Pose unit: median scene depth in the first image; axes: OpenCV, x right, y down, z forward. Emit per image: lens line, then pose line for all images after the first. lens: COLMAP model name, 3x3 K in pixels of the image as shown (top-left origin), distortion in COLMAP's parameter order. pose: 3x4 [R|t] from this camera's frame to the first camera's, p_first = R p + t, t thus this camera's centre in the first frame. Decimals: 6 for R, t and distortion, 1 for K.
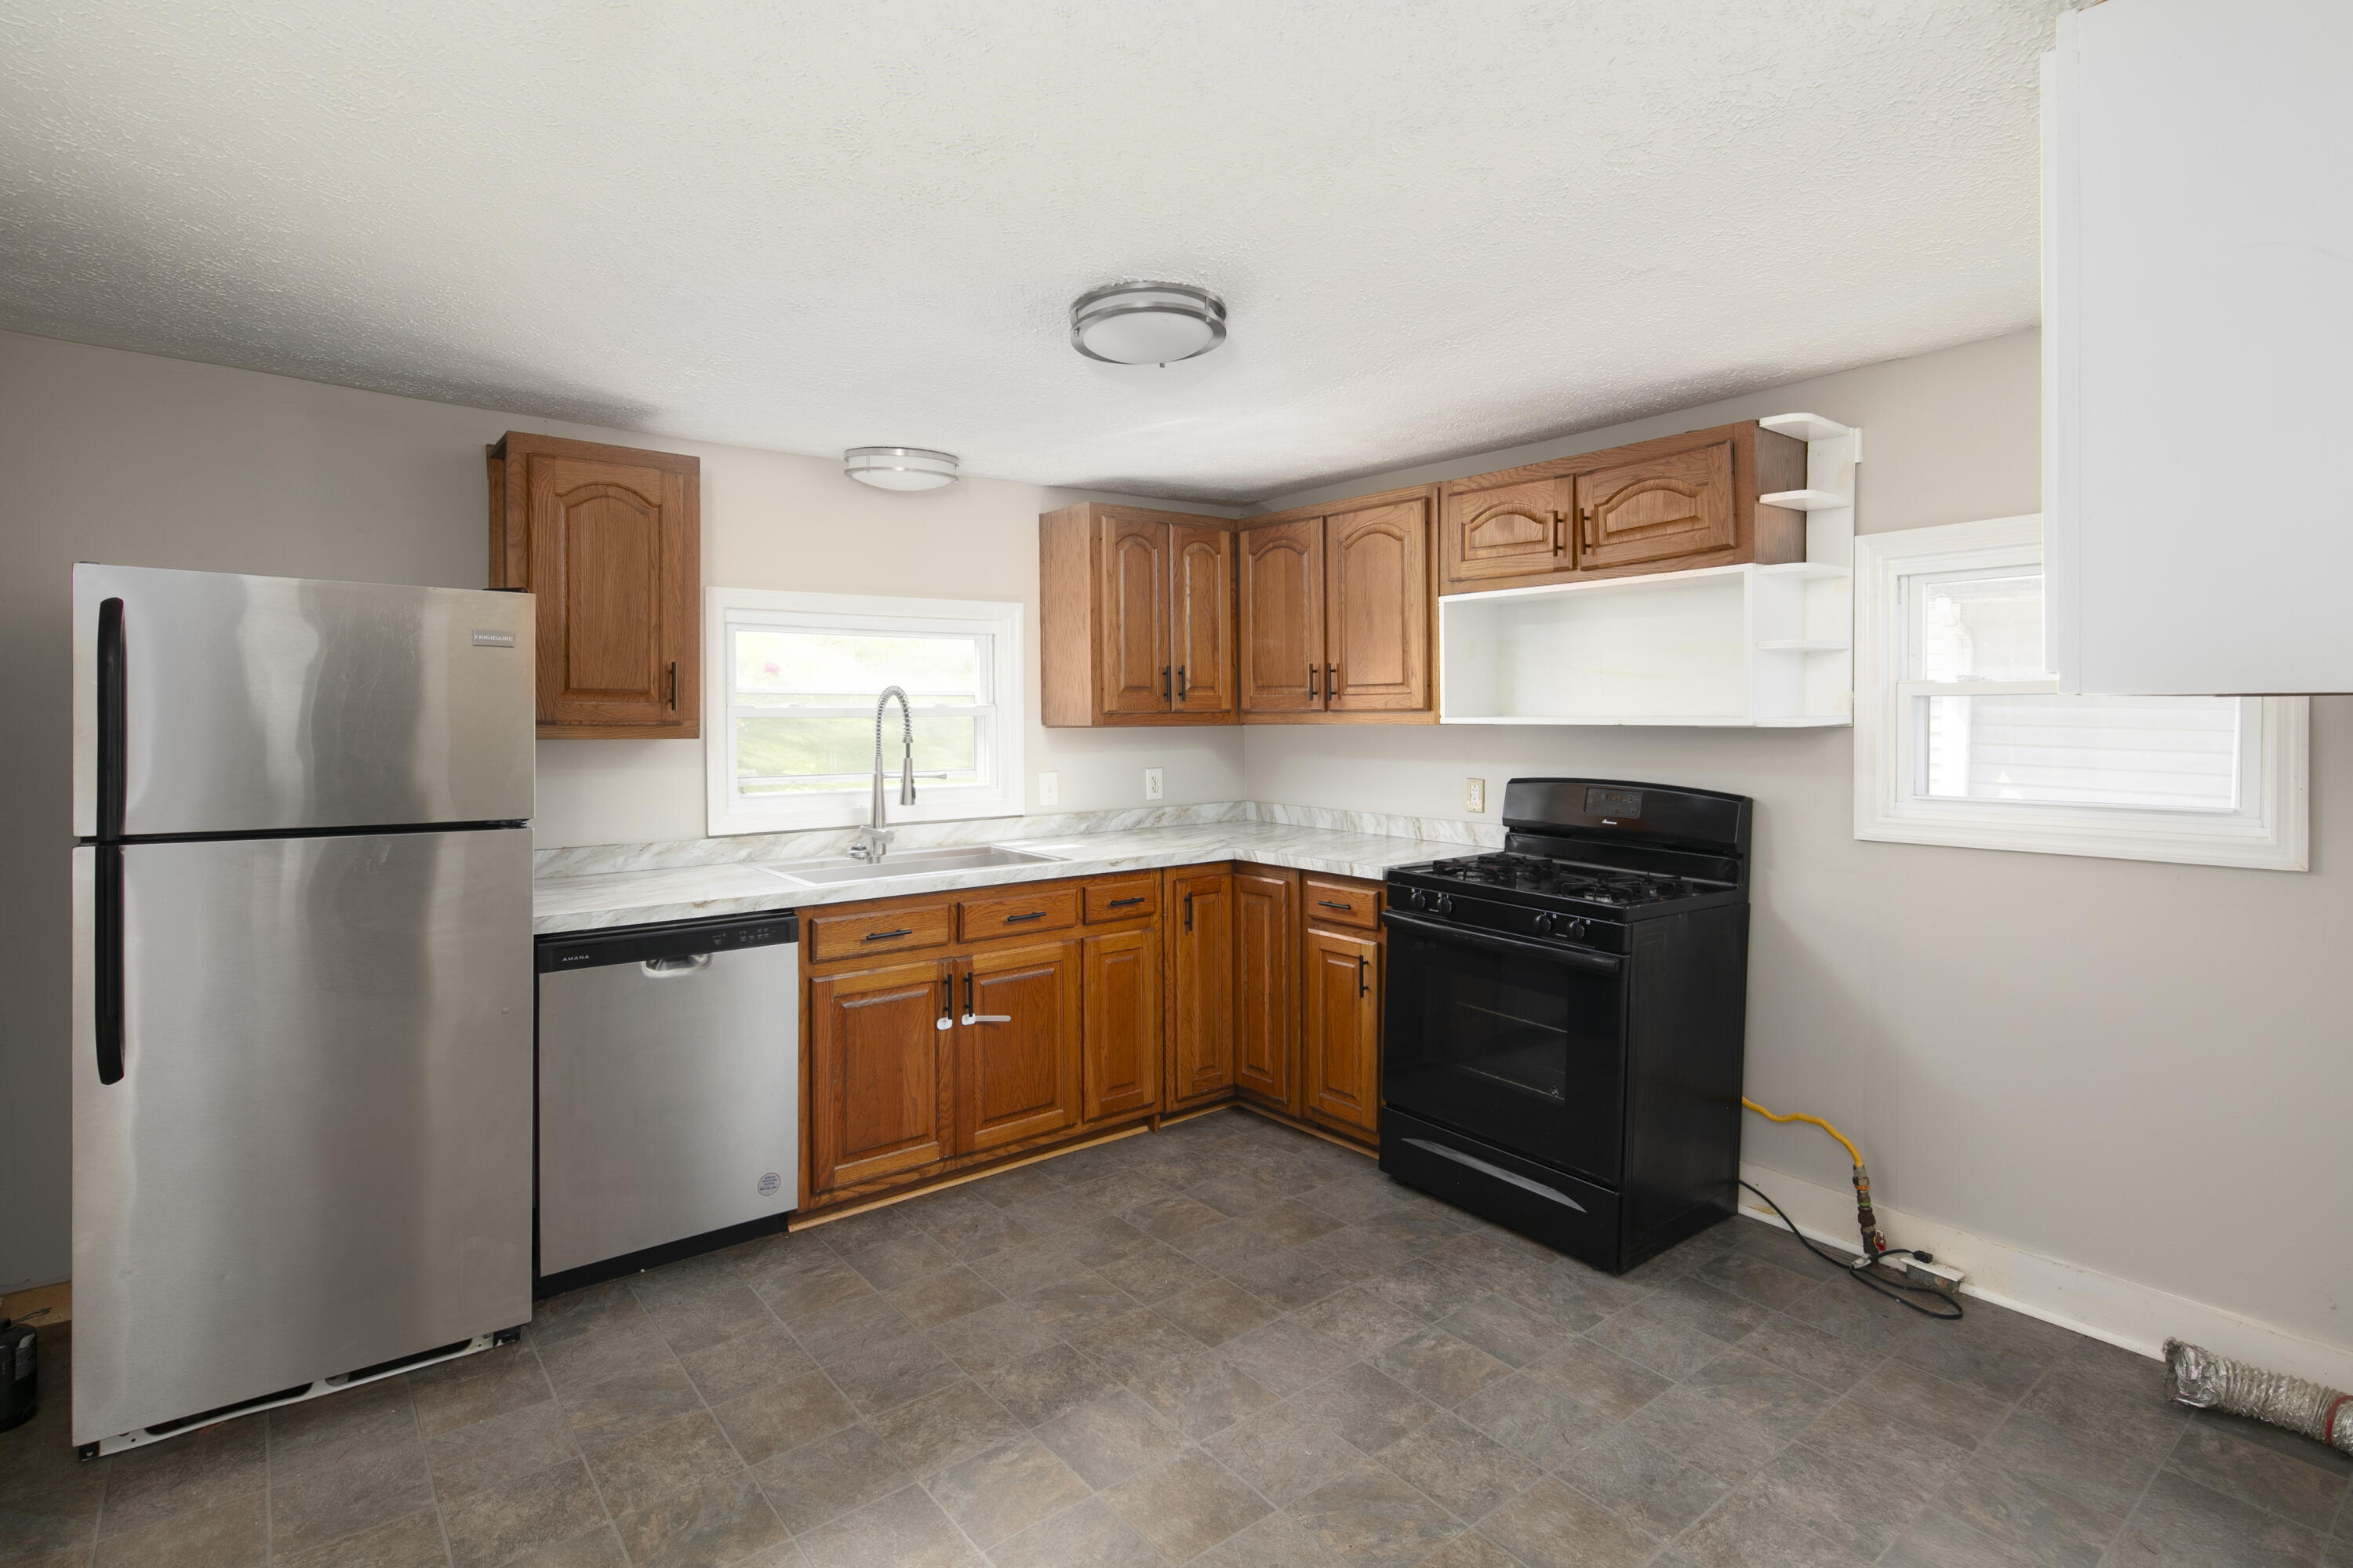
lens RADIAL K [[1143.2, 0, 1170.2], [0, 1143.2, 745.1], [0, 0, 1]] dist [0.003458, 0.000487]
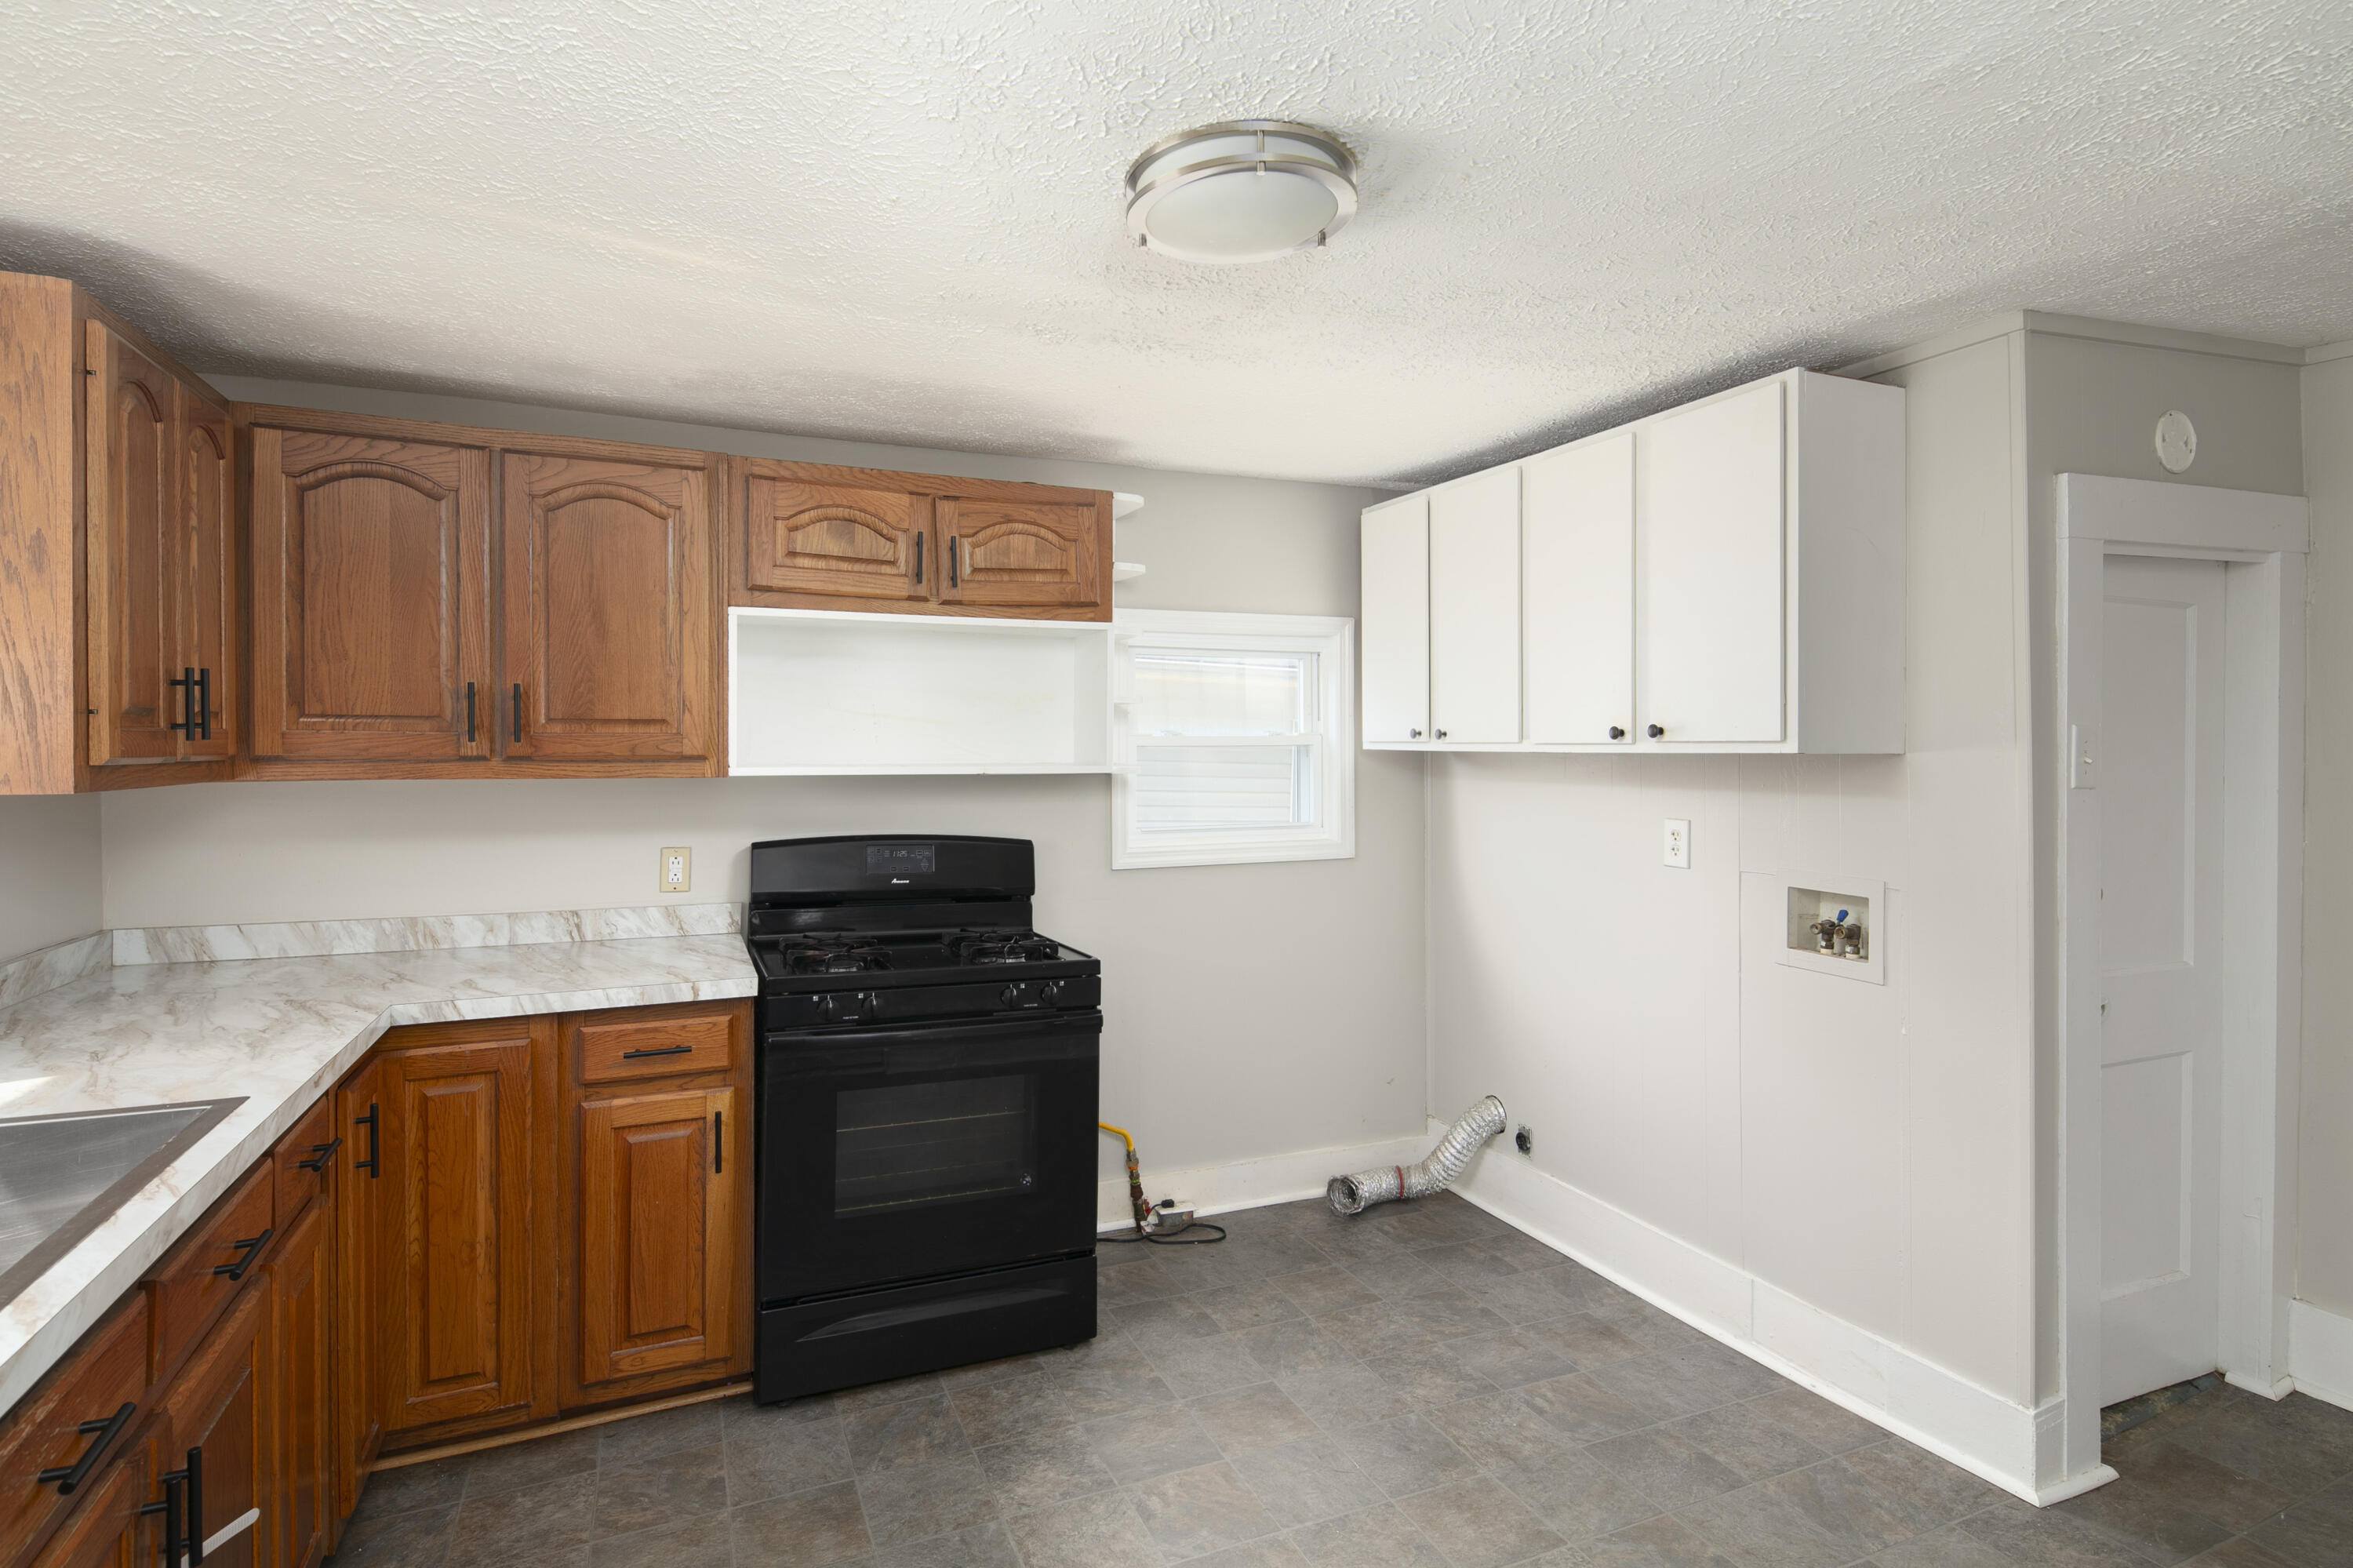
lens RADIAL K [[1146.0, 0, 1163.9], [0, 1146.0, 759.9], [0, 0, 1]] dist [-0.001403, -0.000163]
pose [[0.260385, -0.001565, 0.965504, -0.436408], [0.027287, 0.999611, -0.005738, -0.017901], [-0.965119, 0.027839, 0.260327, 0.556406]]
